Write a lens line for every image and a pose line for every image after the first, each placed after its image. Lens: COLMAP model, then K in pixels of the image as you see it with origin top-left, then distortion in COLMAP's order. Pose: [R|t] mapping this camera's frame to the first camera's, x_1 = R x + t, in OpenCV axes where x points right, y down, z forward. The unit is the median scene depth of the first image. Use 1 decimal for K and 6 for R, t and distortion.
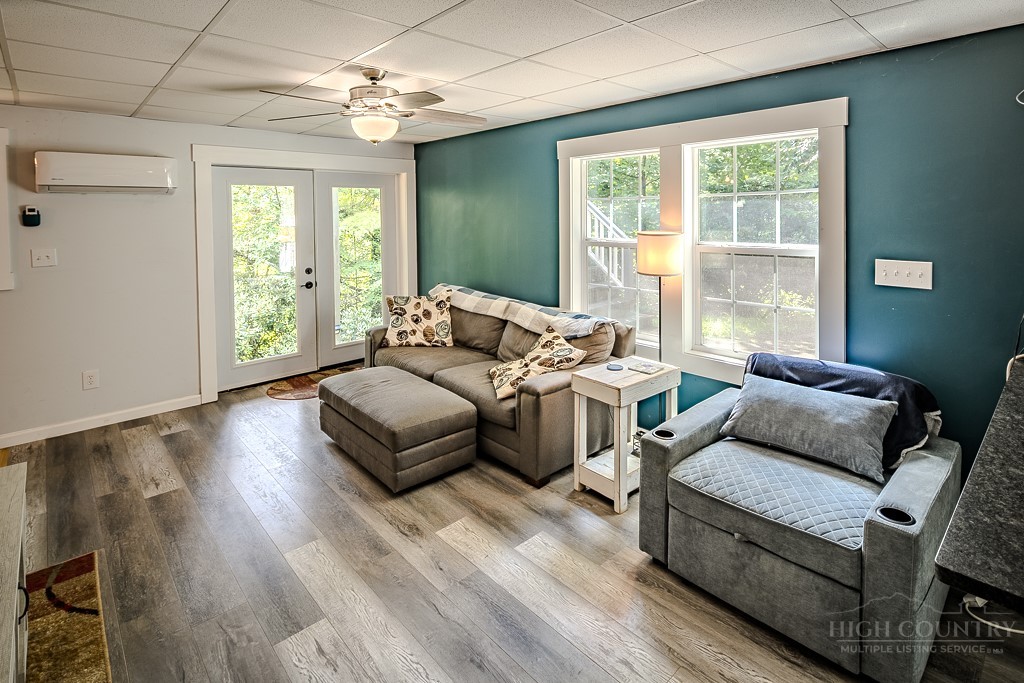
lens RADIAL K [[516.1, 0, 522.4], [0, 516.1, 223.8], [0, 0, 1]] dist [0.002701, -0.004413]
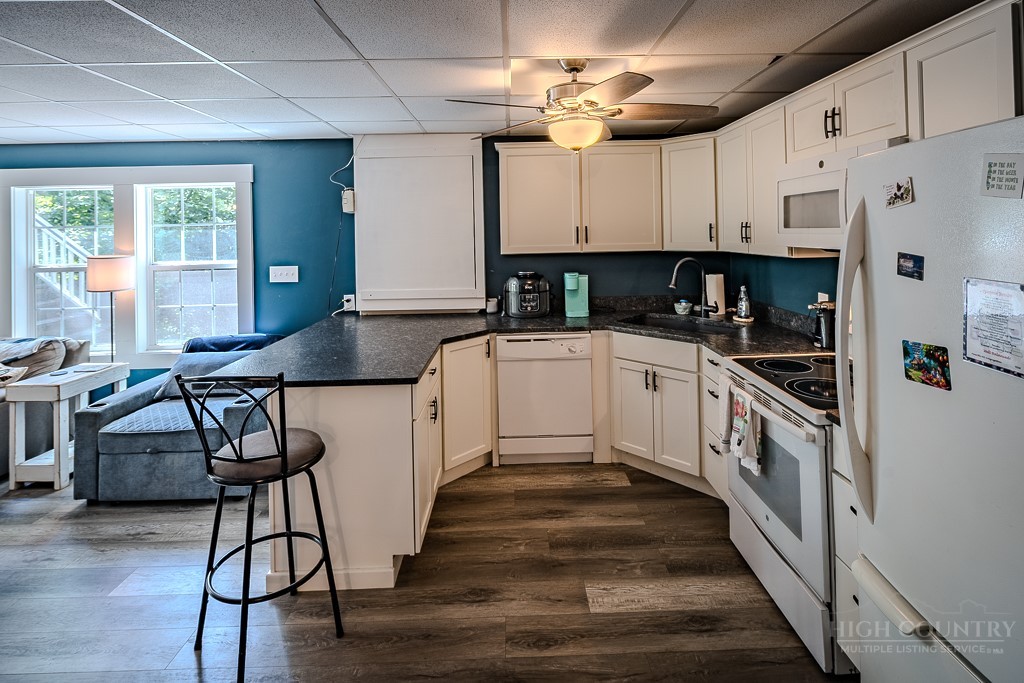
lens RADIAL K [[516.2, 0, 530.0], [0, 516.2, 228.3], [0, 0, 1]] dist [0.002437, -0.004199]
pose [[0.662187, 0.002290, 0.749335, 0.011407], [0.027966, 0.999223, -0.027768, 0.013904], [-0.748816, 0.039343, 0.661609, -0.571648]]
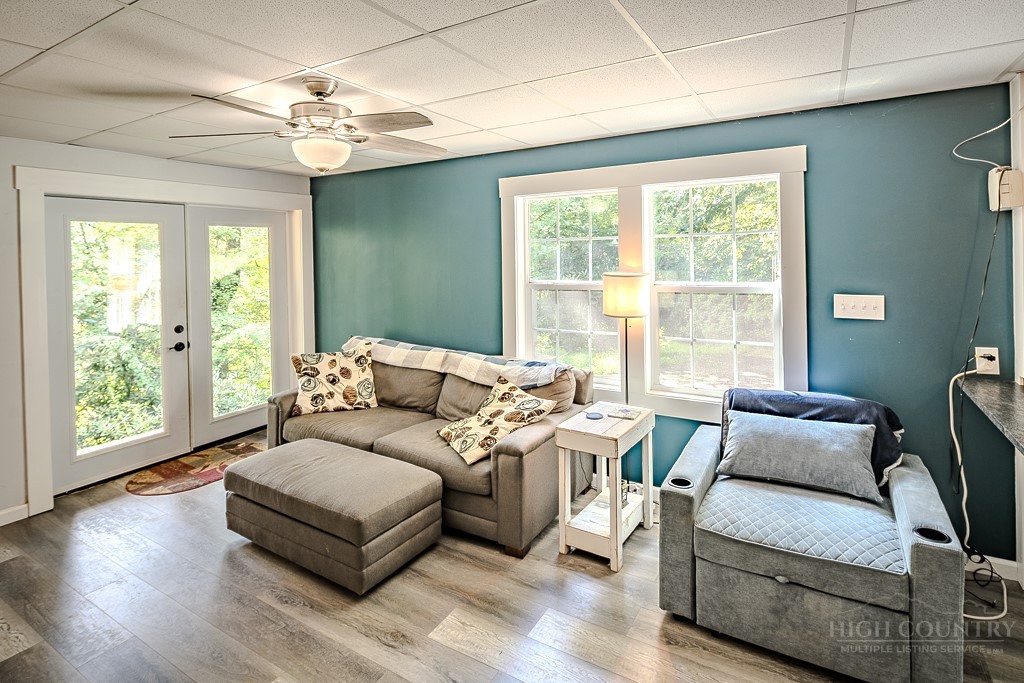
lens RADIAL K [[516.2, 0, 523.6], [0, 516.2, 256.4], [0, 0, 1]] dist [0.002437, -0.004199]
pose [[0.957658, -0.008928, 0.287770, -0.217076], [0.014095, 0.999774, -0.015887, -0.003090], [-0.287563, 0.019271, 0.957568, 0.118377]]
